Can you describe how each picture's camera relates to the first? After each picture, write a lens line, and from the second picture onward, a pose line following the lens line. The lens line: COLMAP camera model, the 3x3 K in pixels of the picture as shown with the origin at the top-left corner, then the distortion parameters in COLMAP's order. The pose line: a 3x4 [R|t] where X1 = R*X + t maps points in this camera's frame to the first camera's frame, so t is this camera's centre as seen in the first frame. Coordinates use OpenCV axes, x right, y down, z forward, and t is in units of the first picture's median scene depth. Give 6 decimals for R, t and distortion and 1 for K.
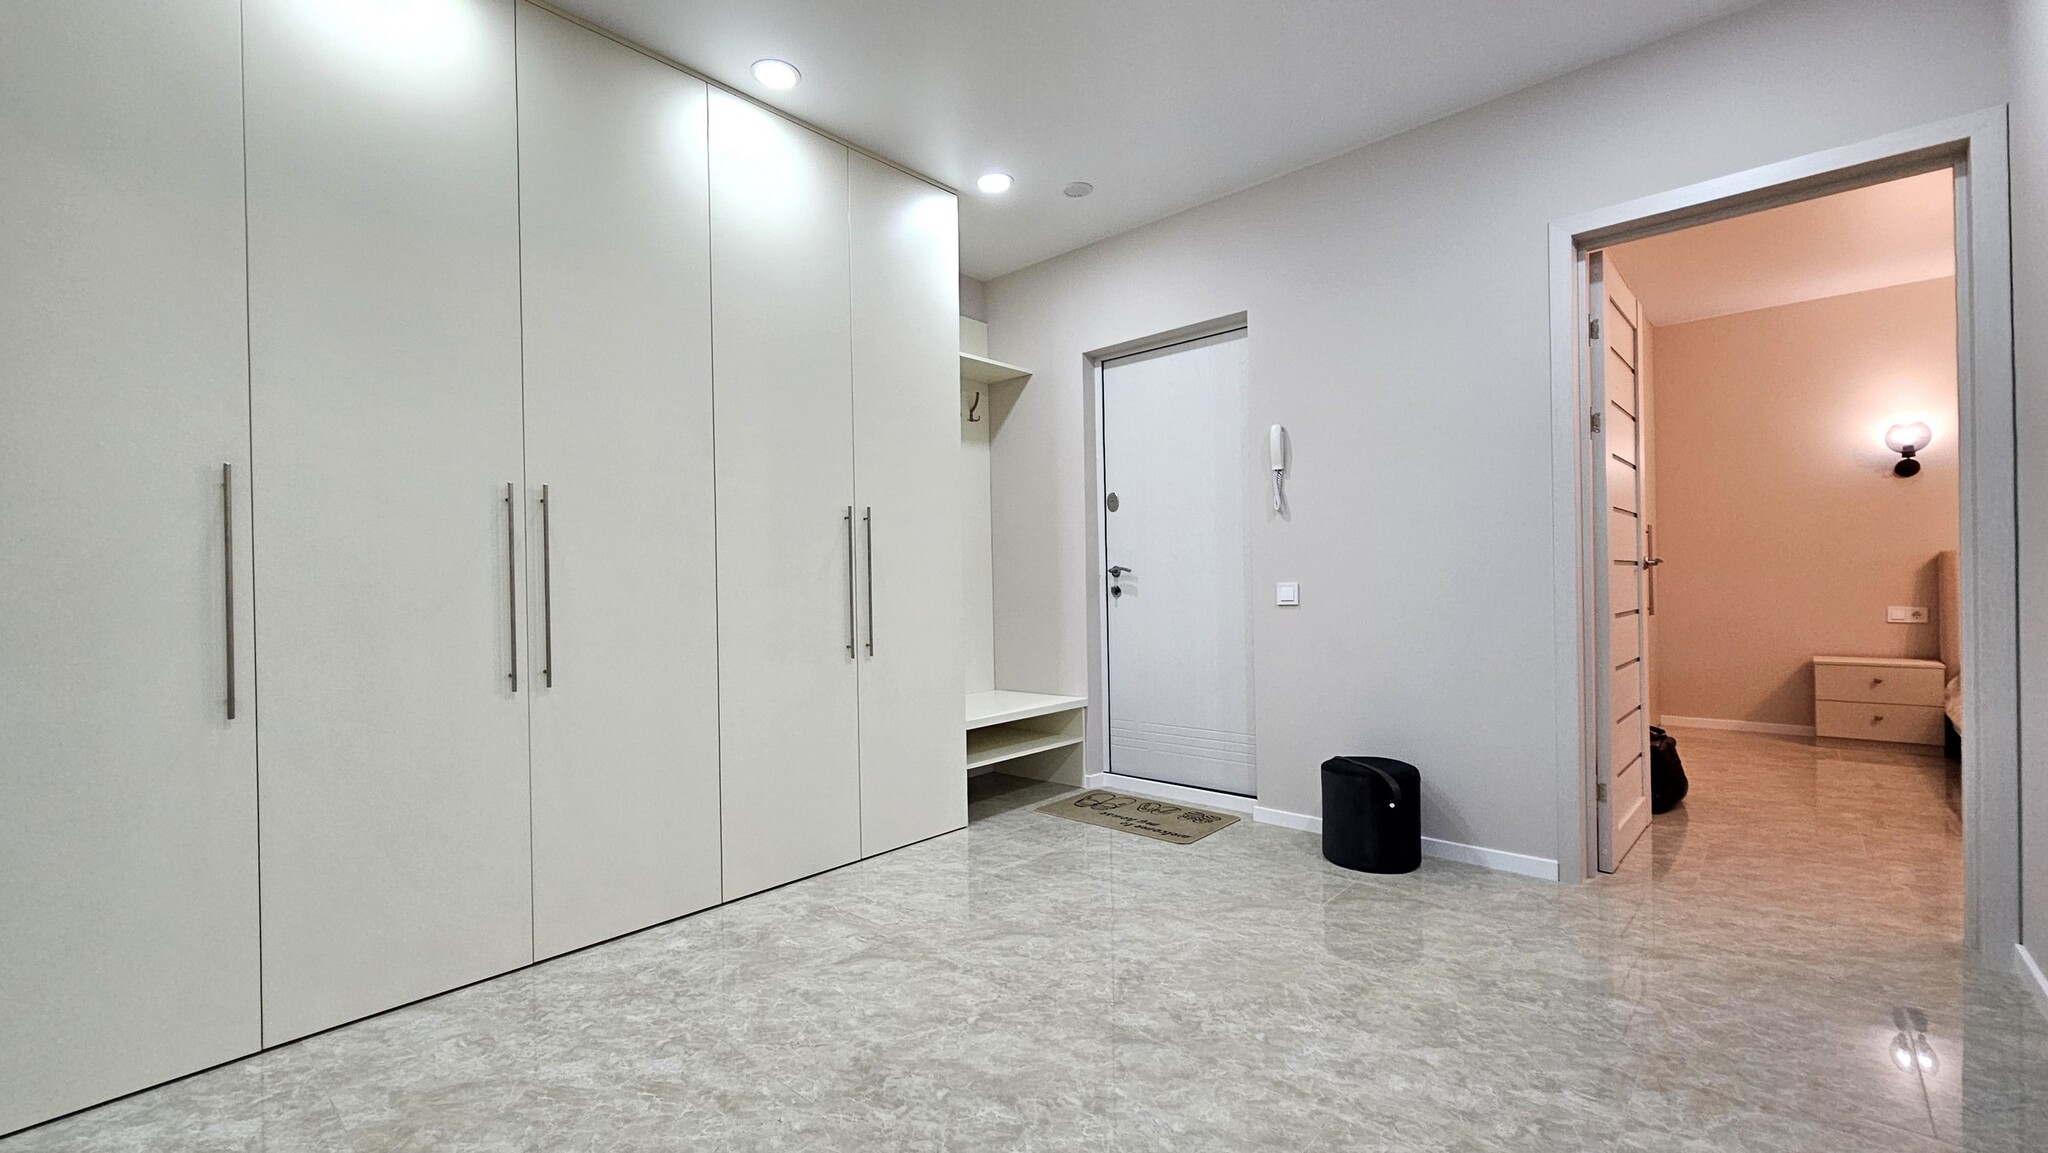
lens RADIAL K [[840.3, 0, 1011.4], [0, 840.3, 585.1], [0, 0, 1]] dist [0.002500, -0.000133]
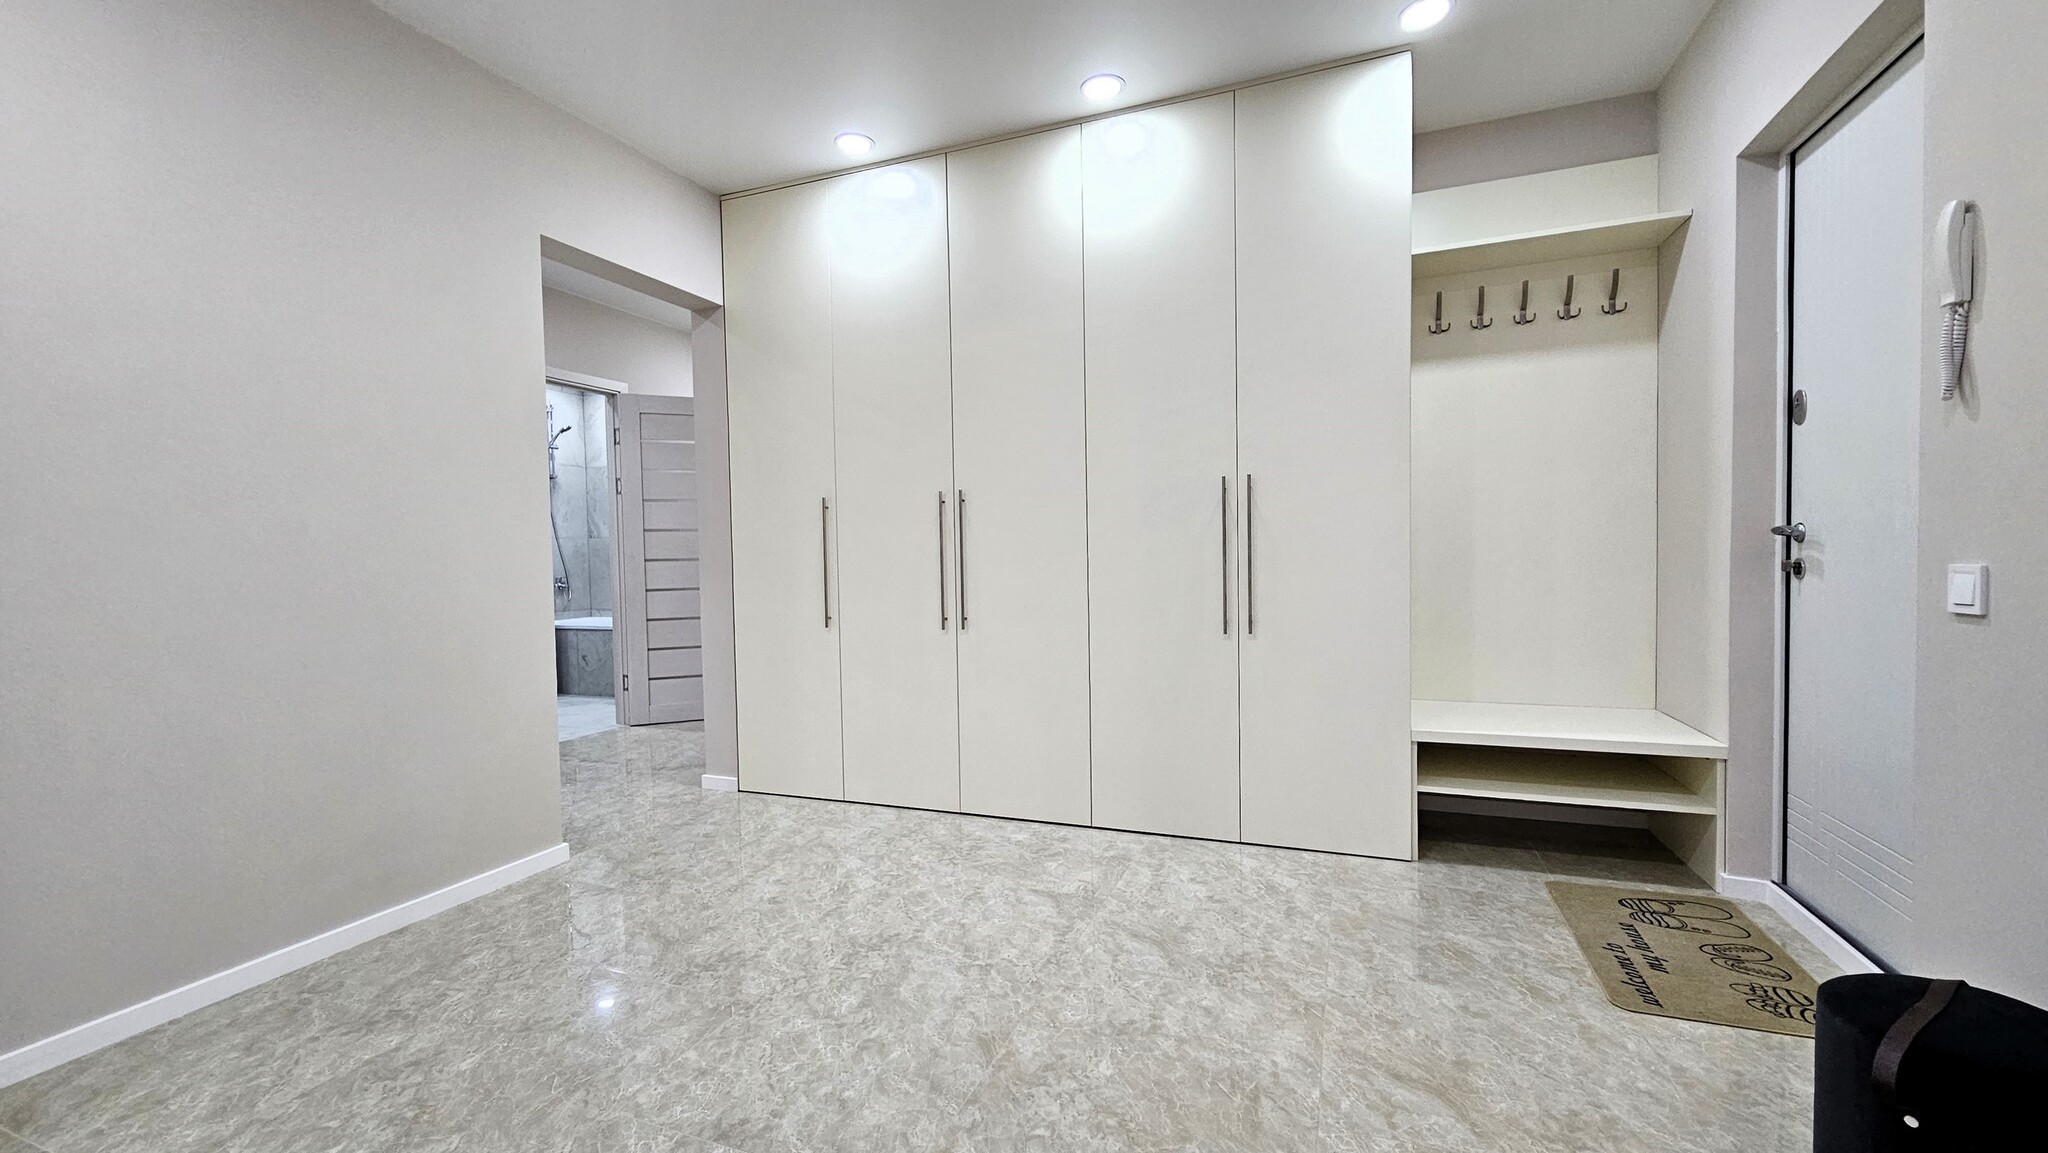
lens RADIAL K [[840.3, 0, 1011.4], [0, 840.3, 585.1], [0, 0, 1]] dist [0.002500, -0.000133]
pose [[0.351637, 0.044577, -0.935075, 0.687233], [0.010776, 0.998607, 0.051658, -0.023443], [0.936075, -0.028241, 0.350666, 0.471671]]
